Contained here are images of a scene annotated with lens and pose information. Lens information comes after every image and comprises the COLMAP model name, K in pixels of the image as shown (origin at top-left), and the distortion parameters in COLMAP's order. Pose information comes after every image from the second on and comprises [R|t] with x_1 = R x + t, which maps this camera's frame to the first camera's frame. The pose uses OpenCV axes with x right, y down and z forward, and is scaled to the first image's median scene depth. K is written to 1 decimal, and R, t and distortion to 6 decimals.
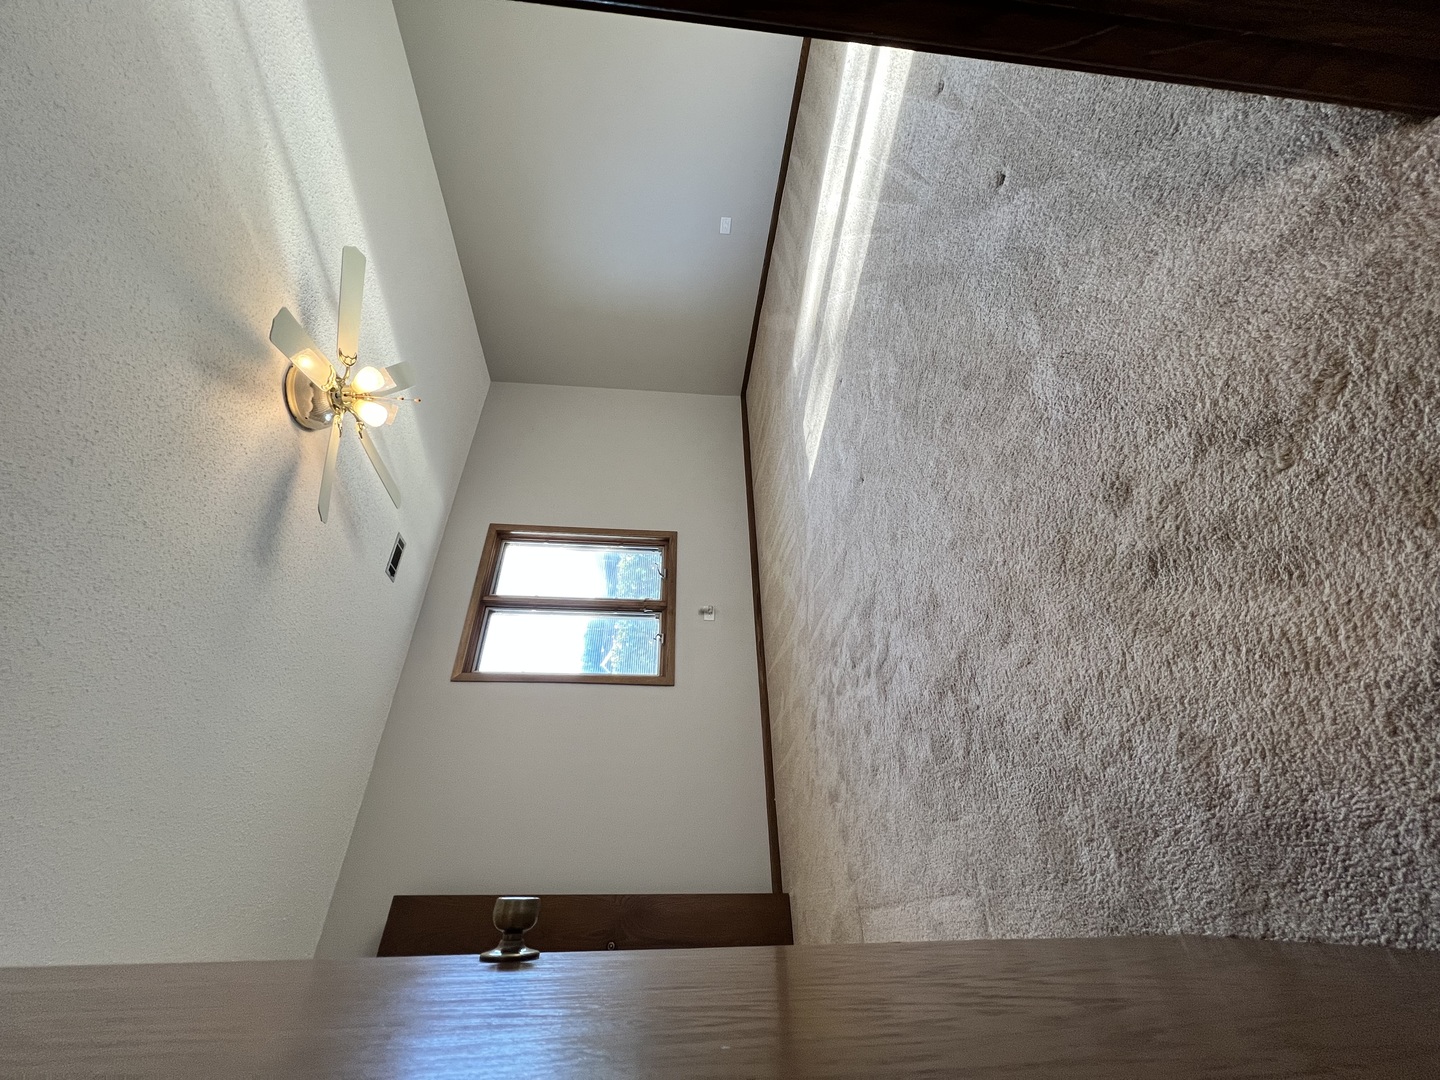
lens RADIAL K [[593.6, 0, 720.0], [0, 593.6, 540.0], [0, 0, 1]] dist [-0.003143, -0.000025]
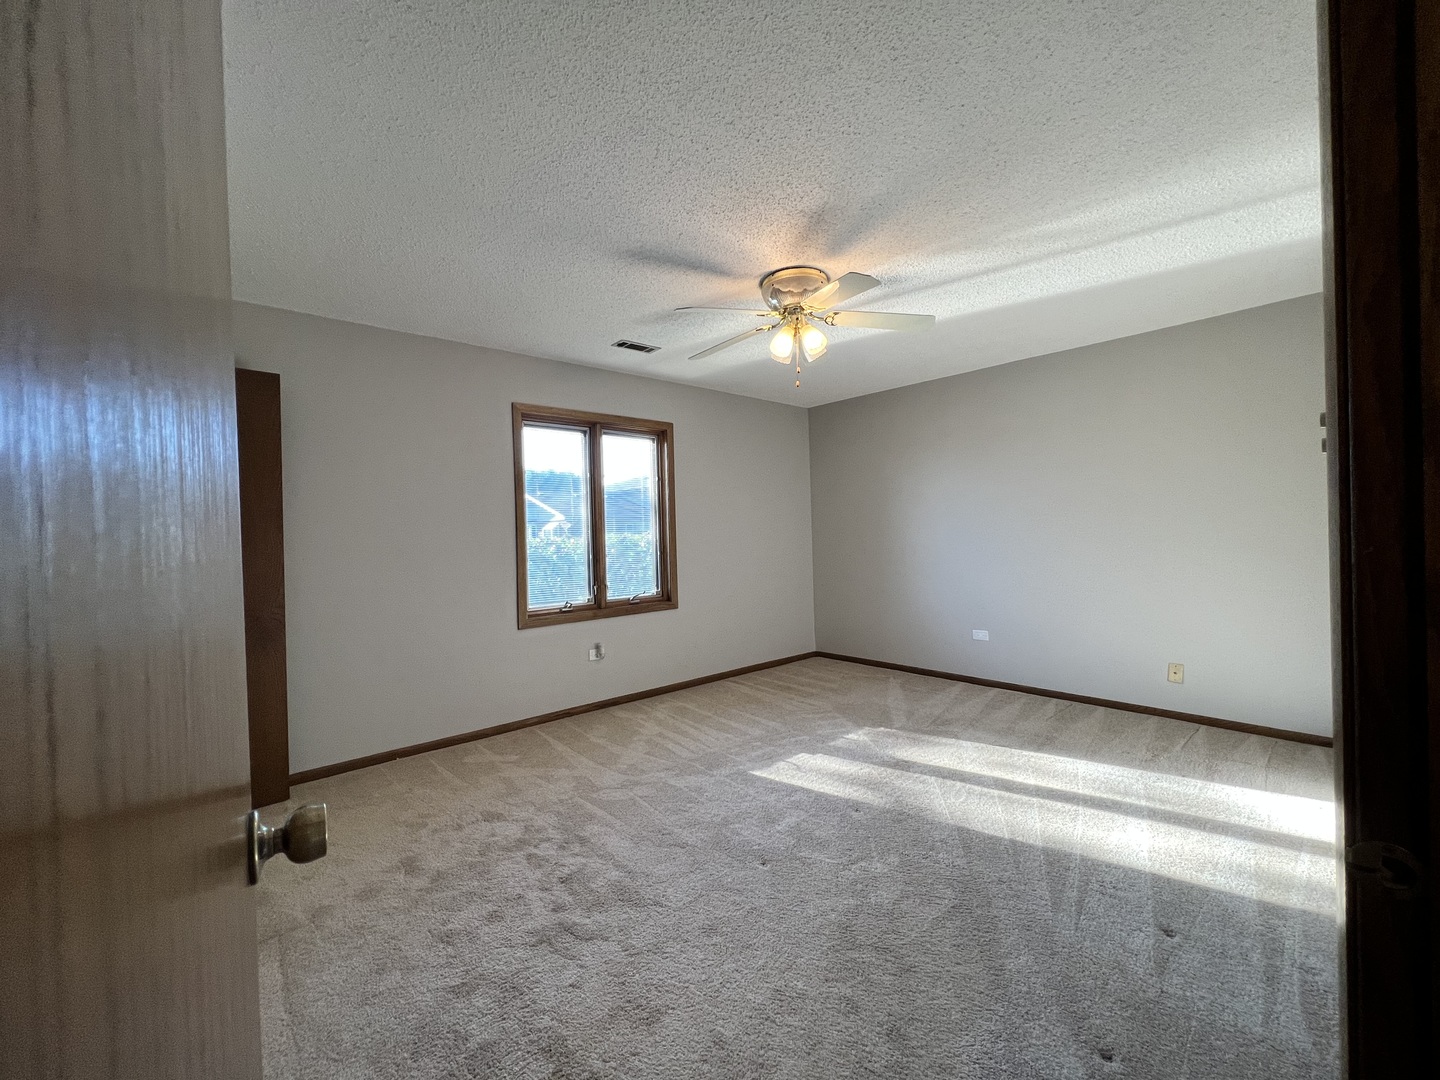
lens RADIAL K [[593.6, 0, 720.0], [0, 593.6, 540.0], [0, 0, 1]] dist [-0.003143, -0.000025]
pose [[0.079603, 0.993291, -0.083881, -0.113802], [-0.991369, 0.070093, -0.110790, 0.020973], [-0.104168, 0.091977, 0.990298, 0.014042]]
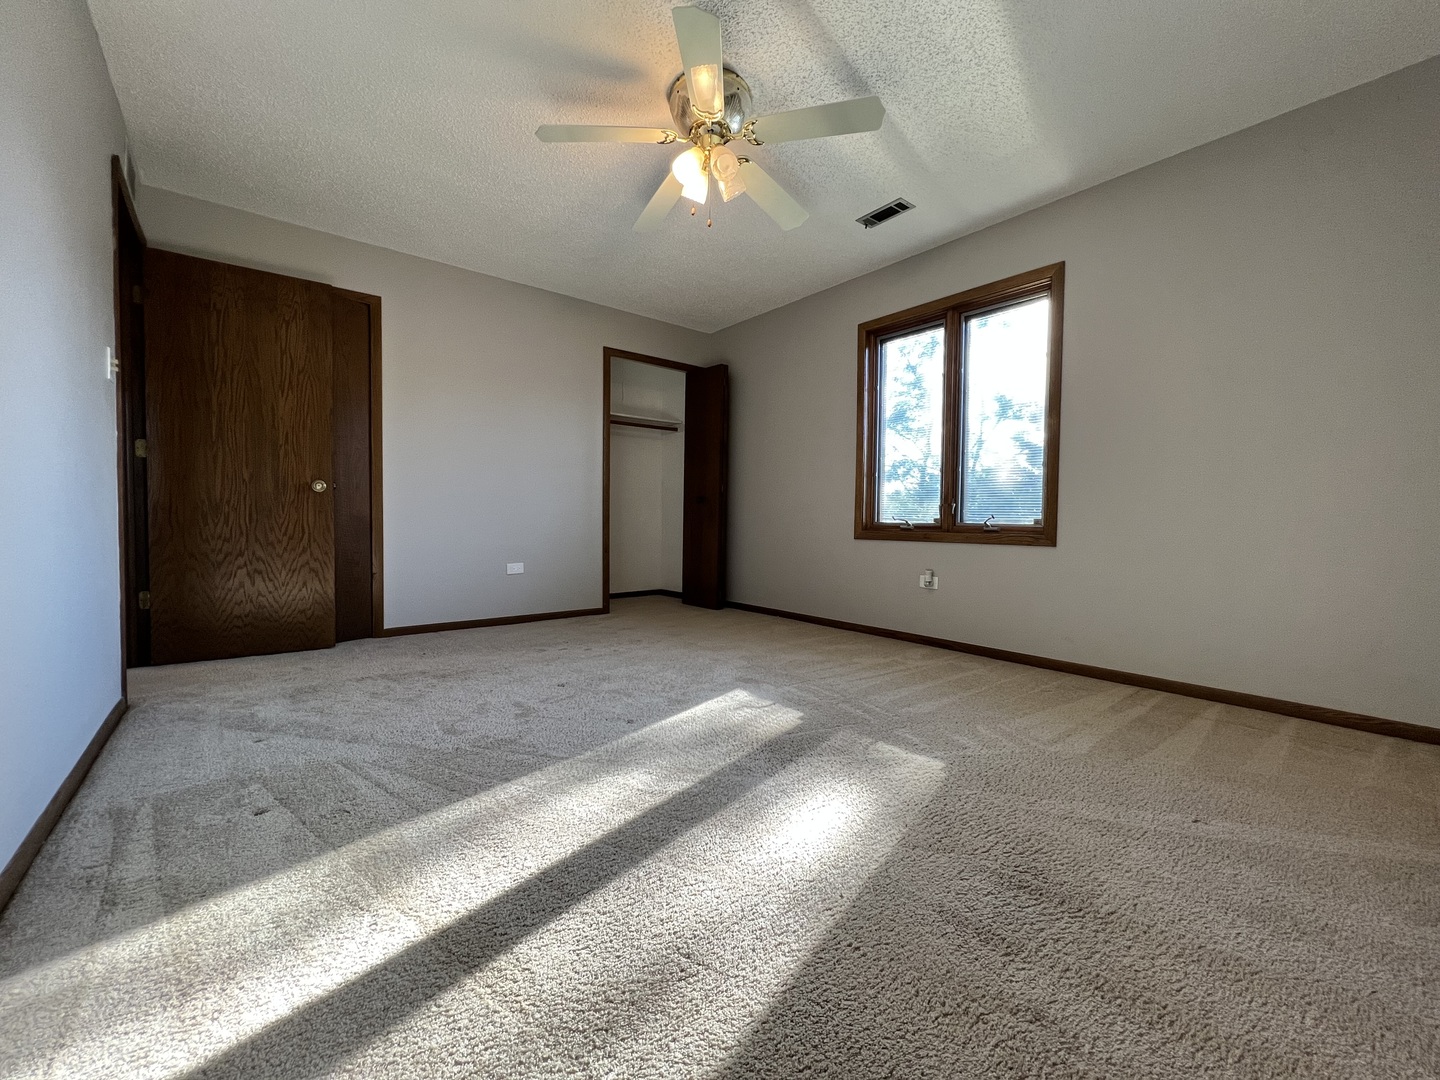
lens RADIAL K [[593.6, 0, 720.0], [0, 593.6, 540.0], [0, 0, 1]] dist [-0.003143, -0.000025]
pose [[-0.112301, 0.993462, -0.020529, -0.029013], [-0.035674, 0.016616, 0.999225, -0.744181], [0.993034, 0.112946, 0.033575, 0.720254]]
